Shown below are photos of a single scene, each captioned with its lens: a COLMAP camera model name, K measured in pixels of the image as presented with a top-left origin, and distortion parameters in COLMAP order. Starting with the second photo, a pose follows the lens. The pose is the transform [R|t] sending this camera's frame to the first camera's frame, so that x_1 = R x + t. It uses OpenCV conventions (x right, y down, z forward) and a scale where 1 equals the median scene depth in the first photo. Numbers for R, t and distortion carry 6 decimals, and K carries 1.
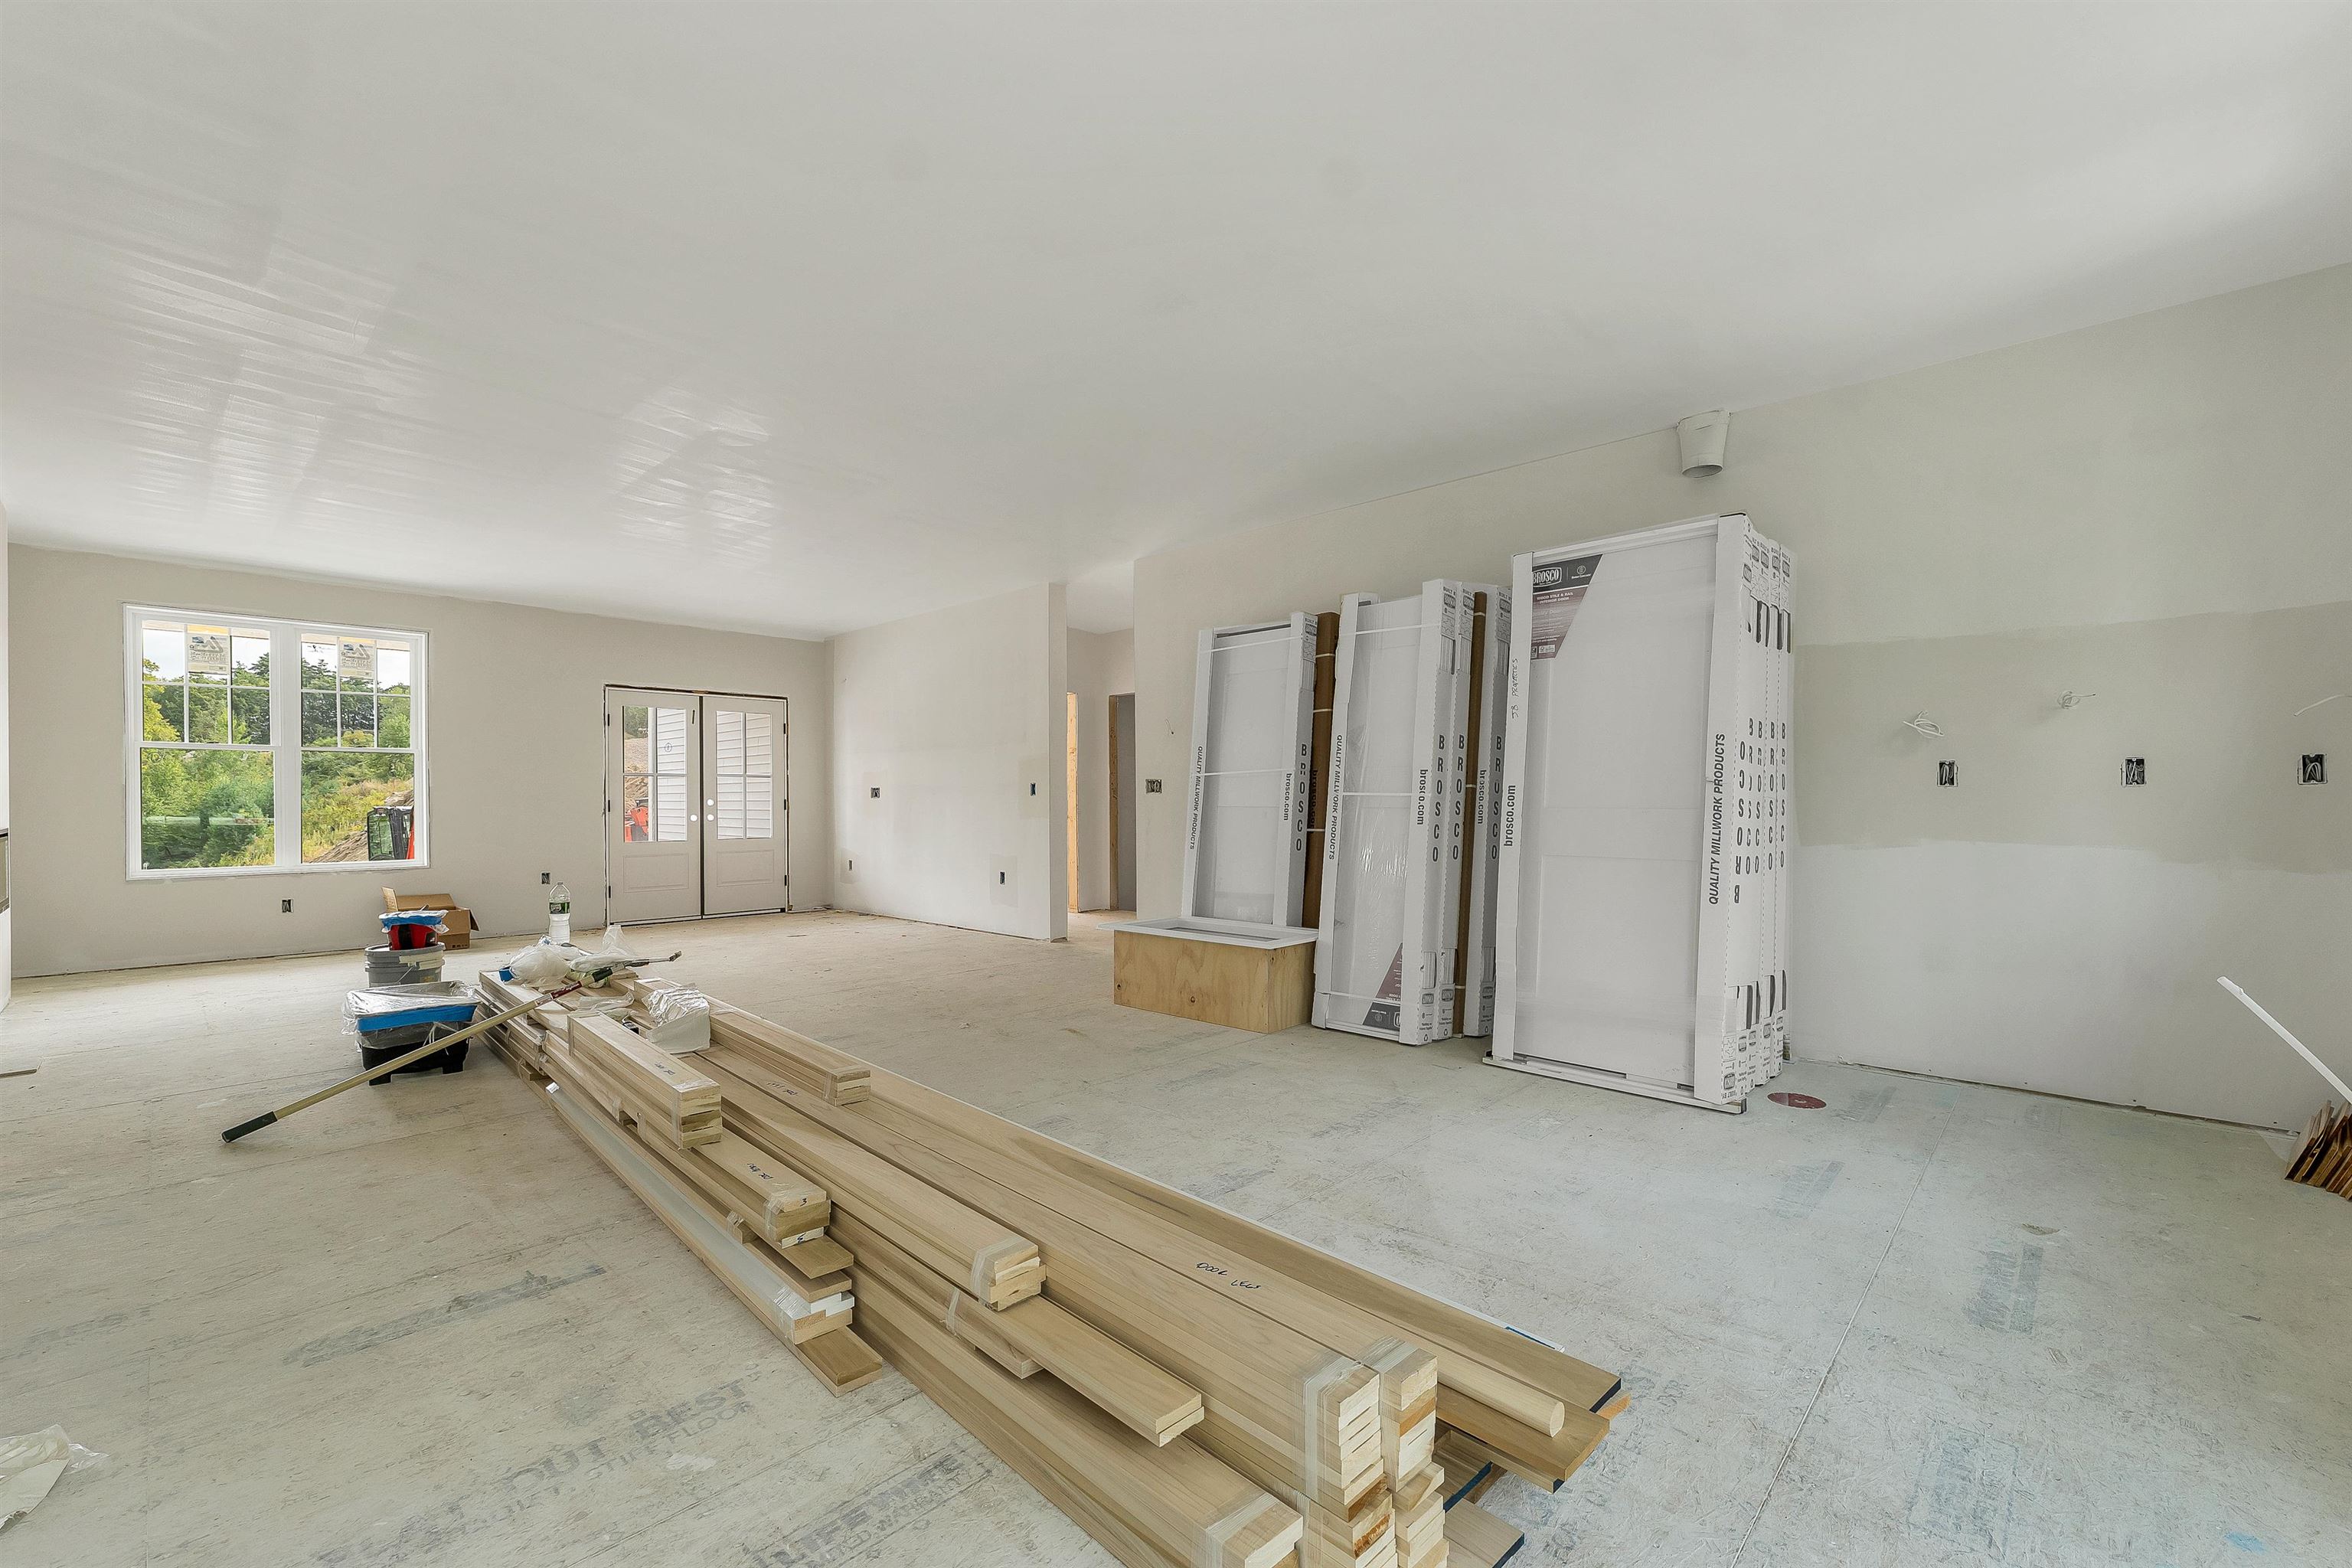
lens RADIAL K [[972.7, 0, 1173.9], [0, 972.7, 799.4], [0, 0, 1]] dist [0.000728, 0.000204]
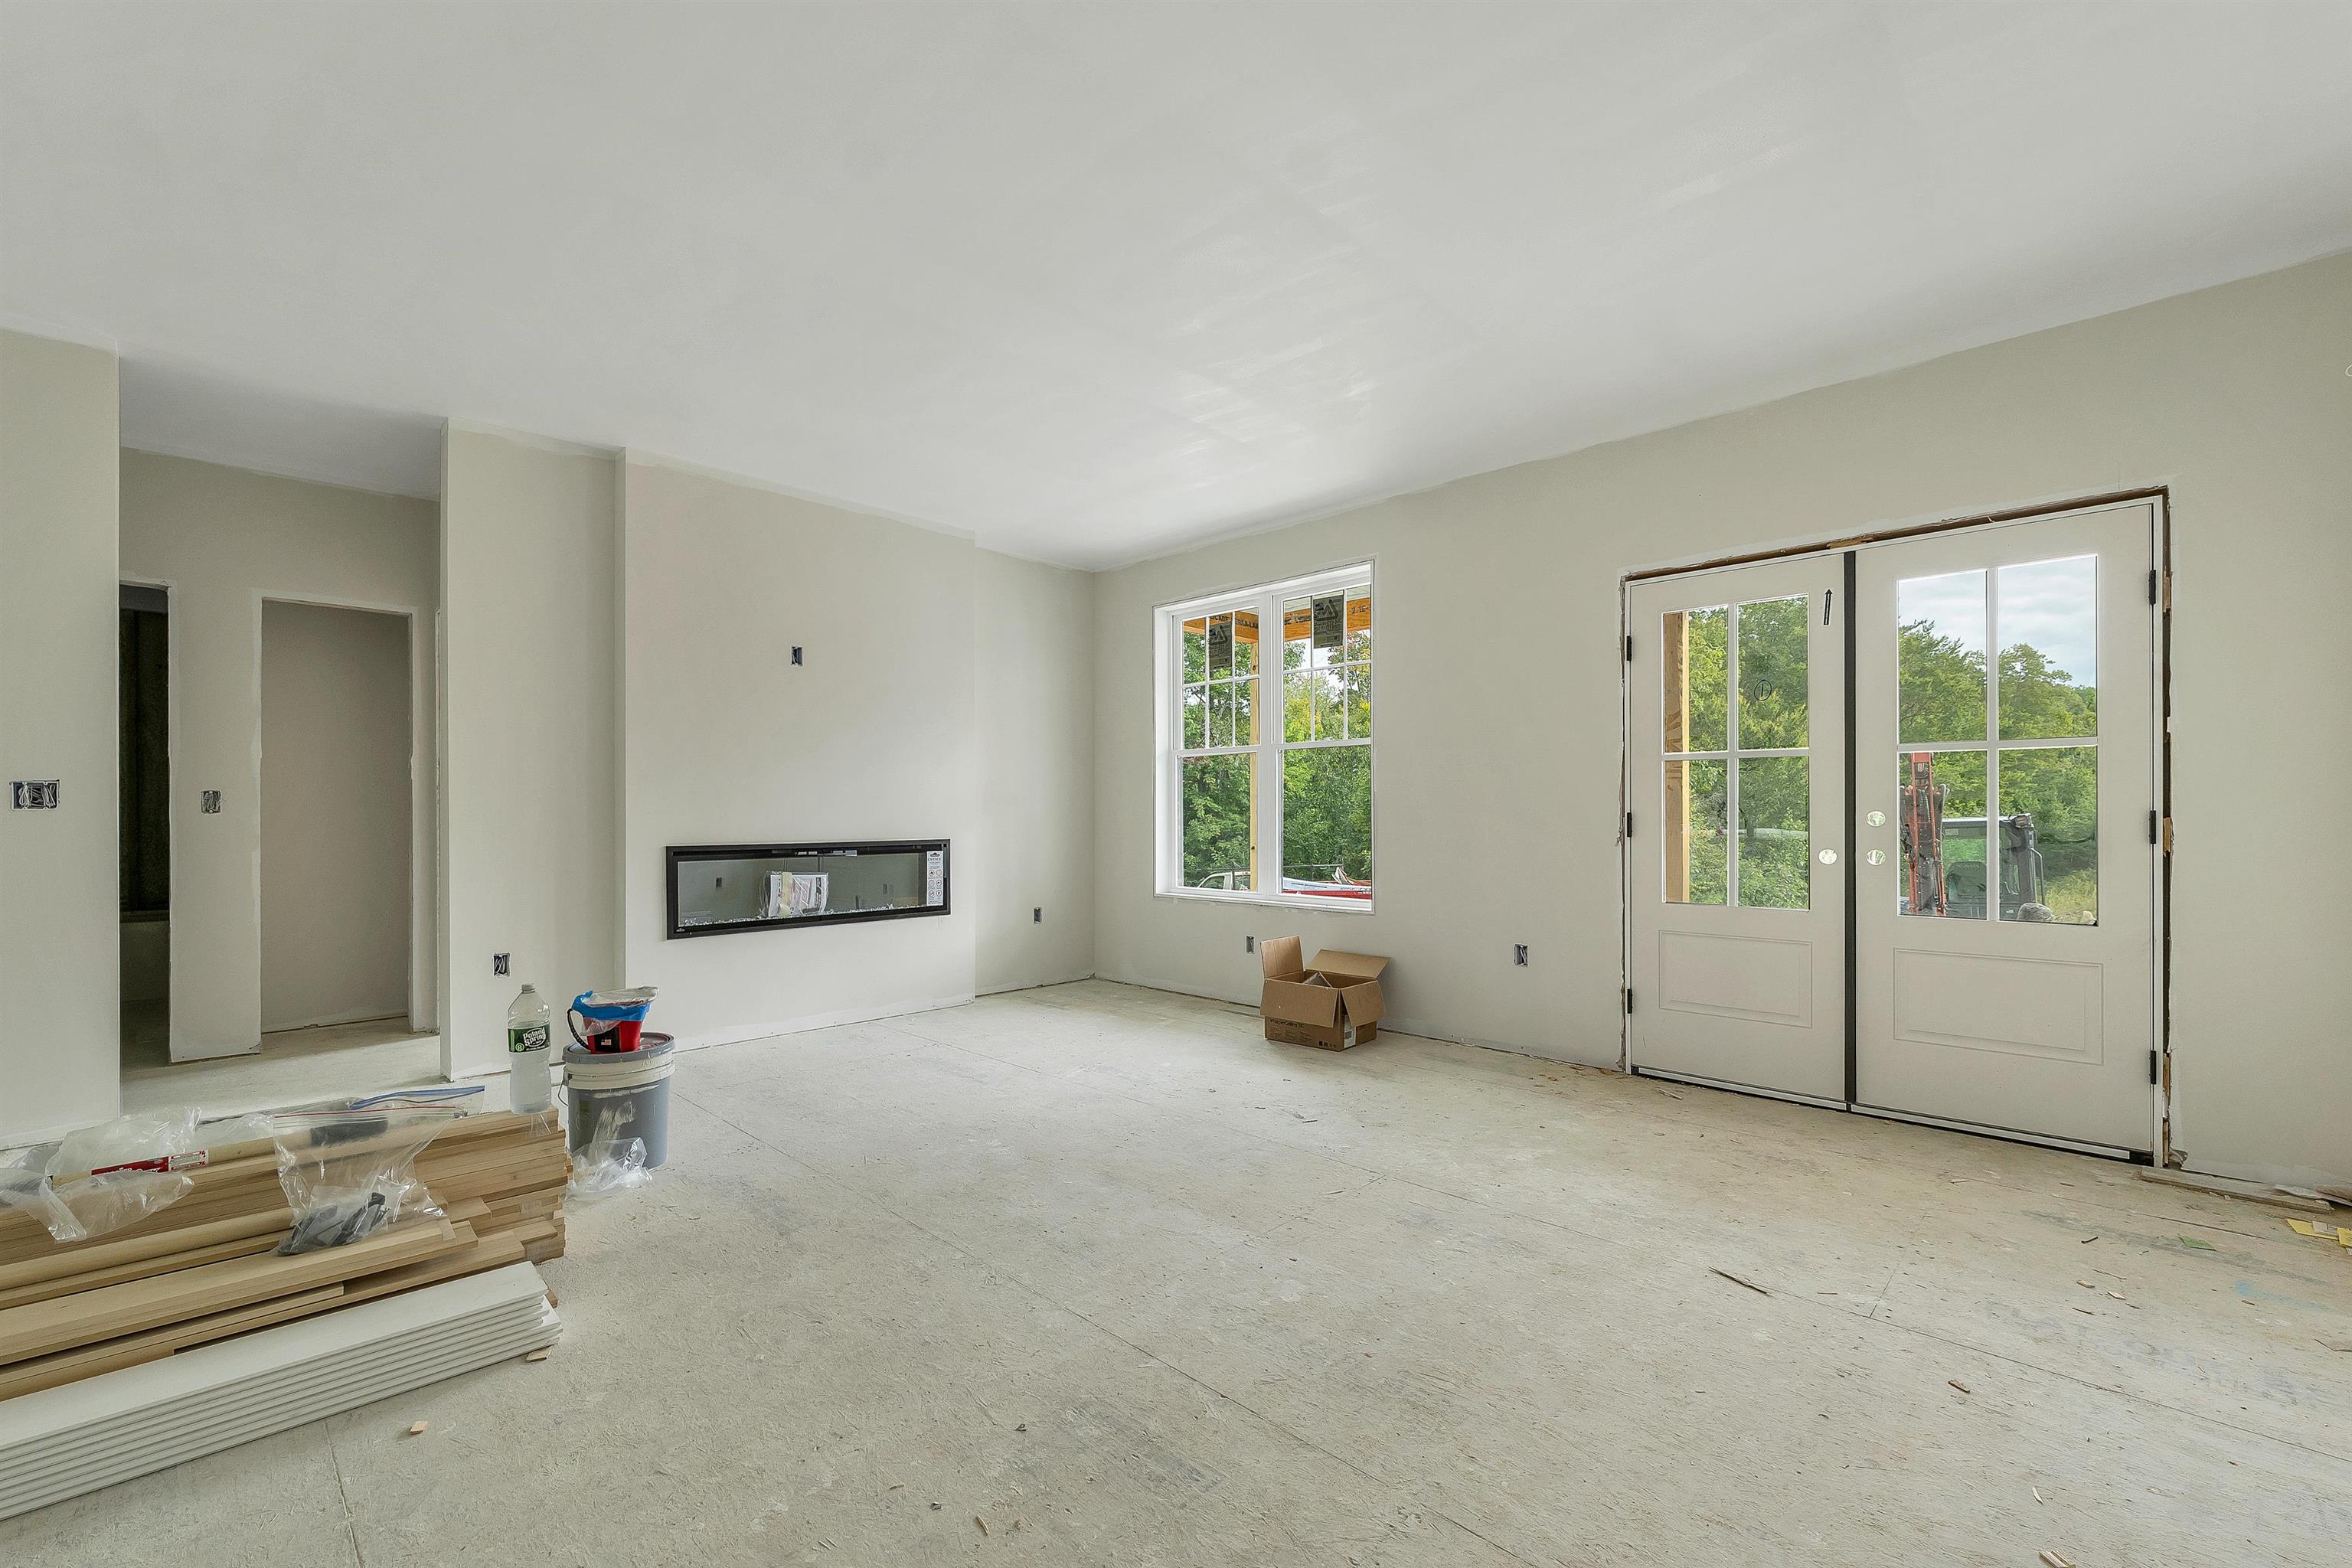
lens RADIAL K [[980.3, 0, 1160.5], [0, 980.3, 796.0], [0, 0, 1]] dist [-0.000360, -0.000181]
pose [[-0.018174, -0.014701, -0.999727, -0.147246], [0.002541, 0.999888, -0.014749, -0.001098], [0.999832, -0.002808, -0.018134, 1.335504]]
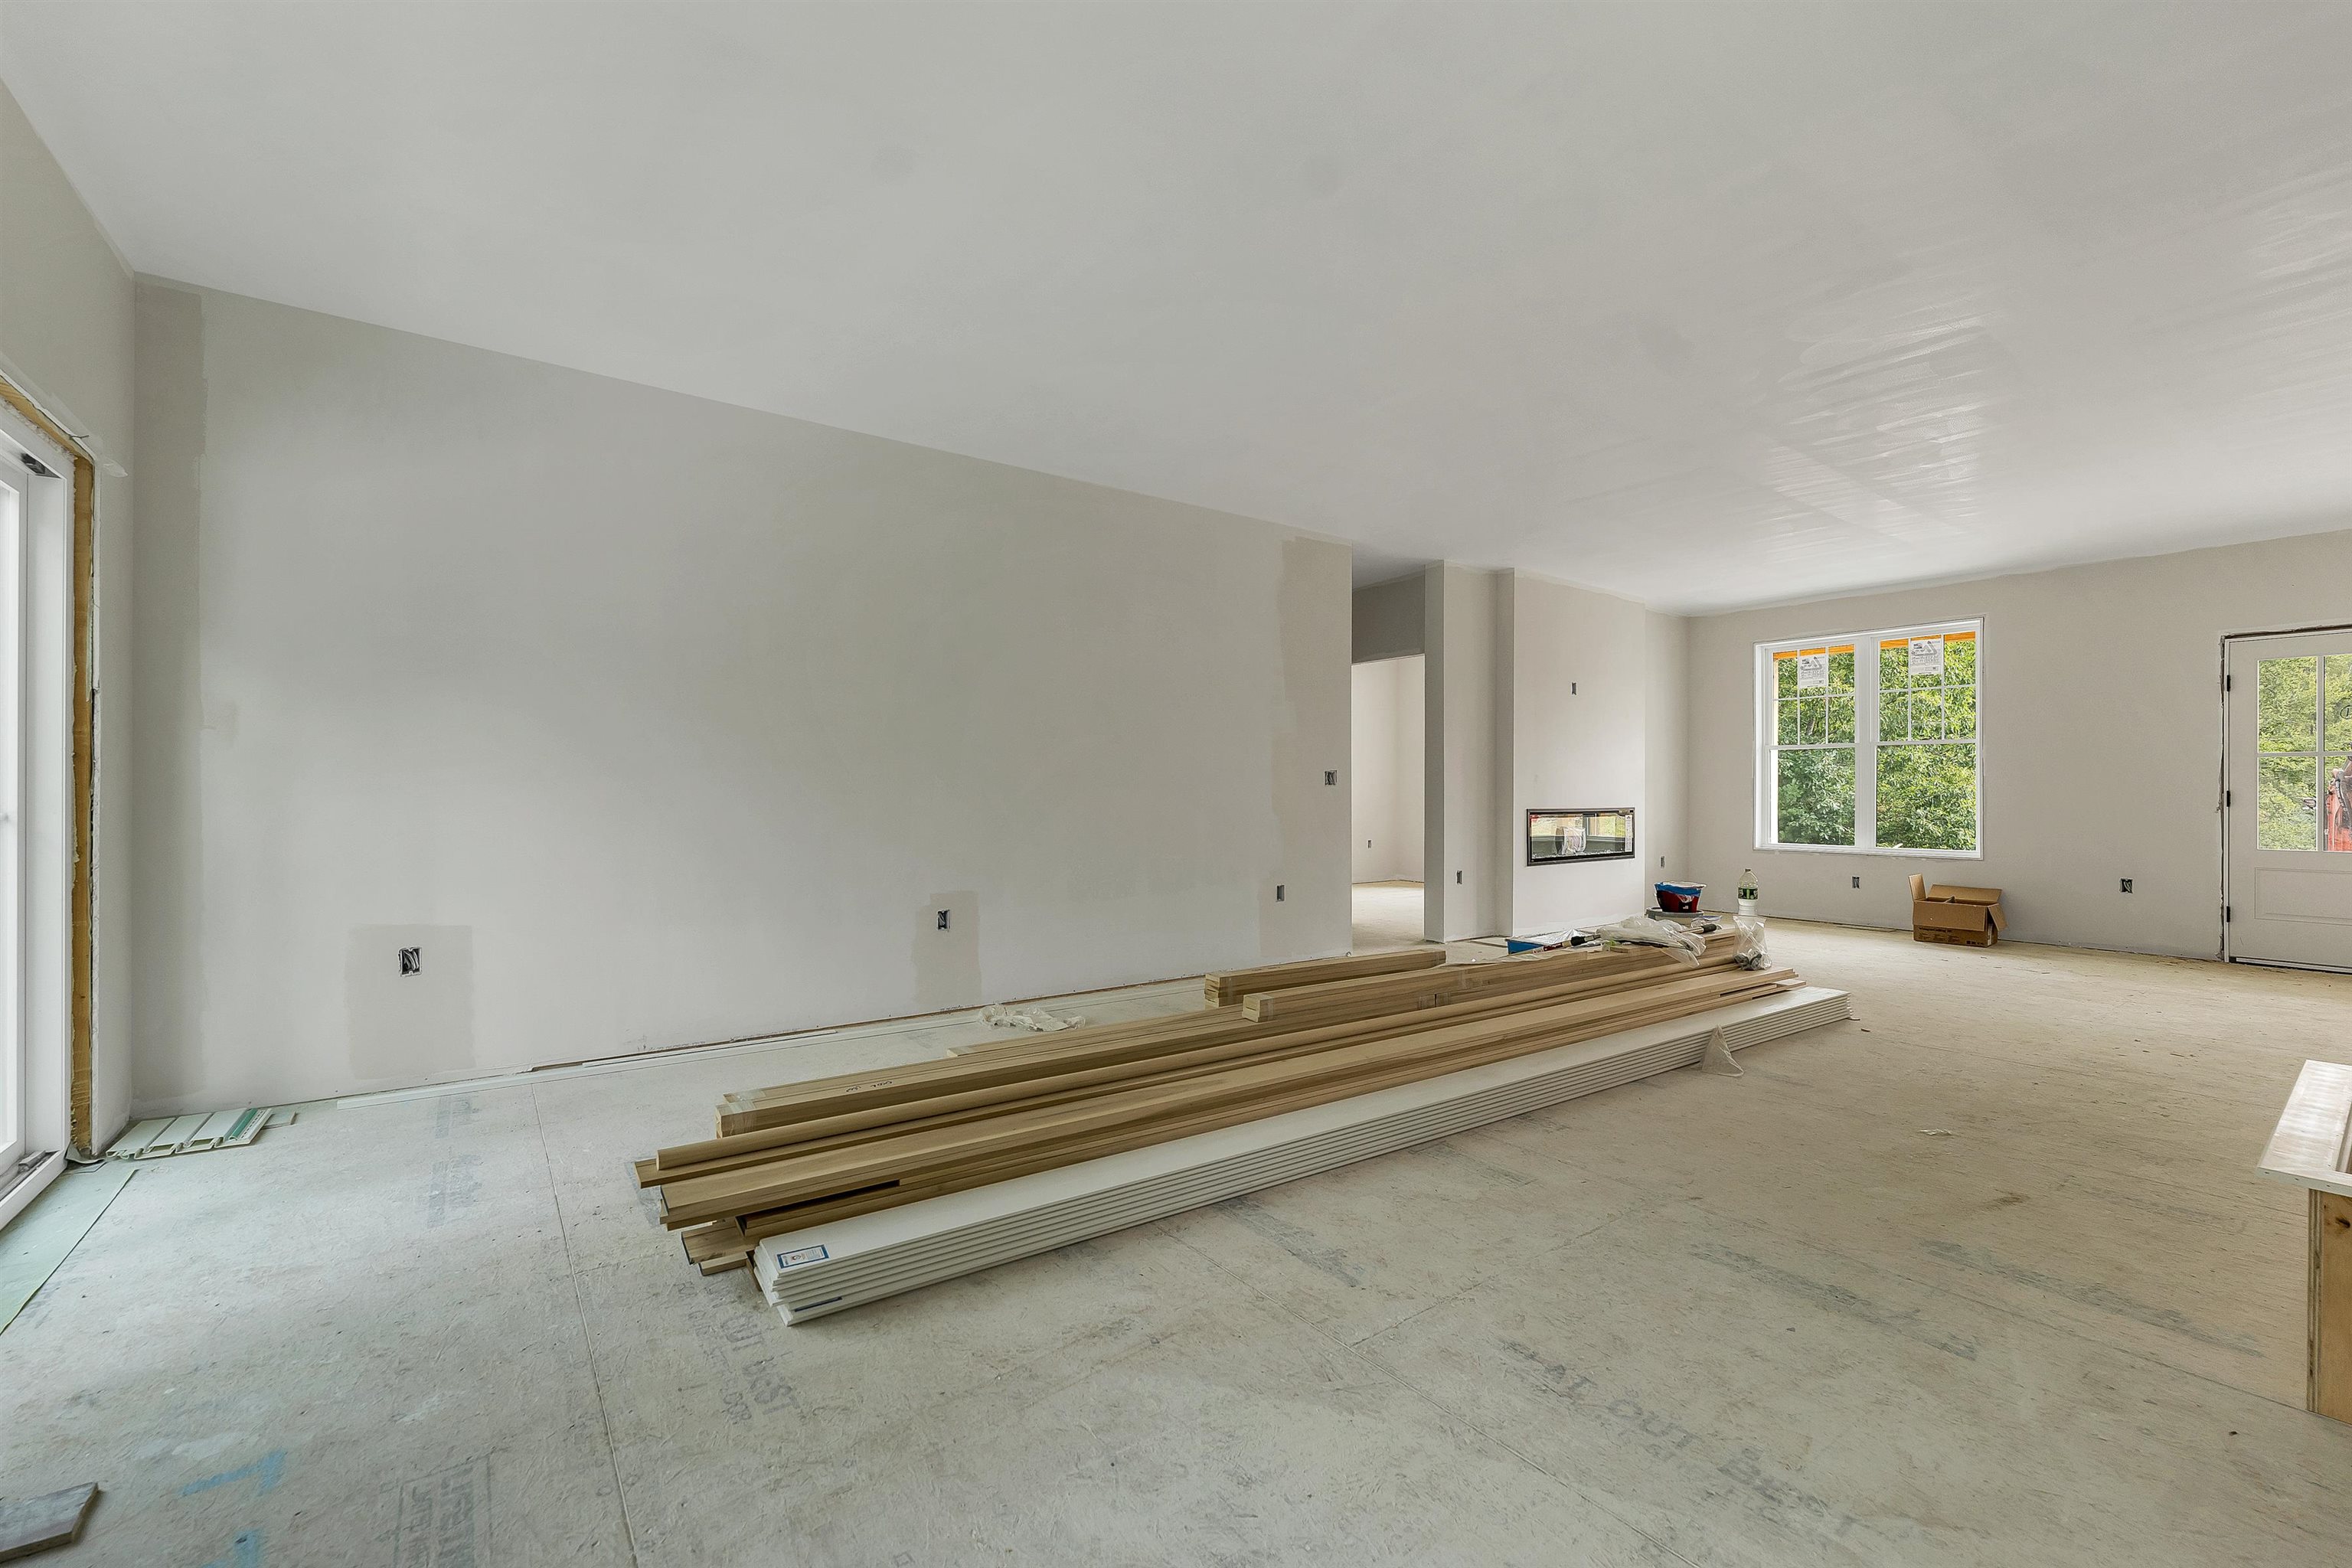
lens RADIAL K [[972.5, 0, 1176.0], [0, 972.5, 784.0], [0, 0, 1]] dist [0.002556, 0.000445]
pose [[-0.176304, -0.004666, -0.984325, 0.509513], [-0.000593, 0.999989, -0.004634, -0.000836], [0.984336, -0.000233, -0.176305, 0.586627]]
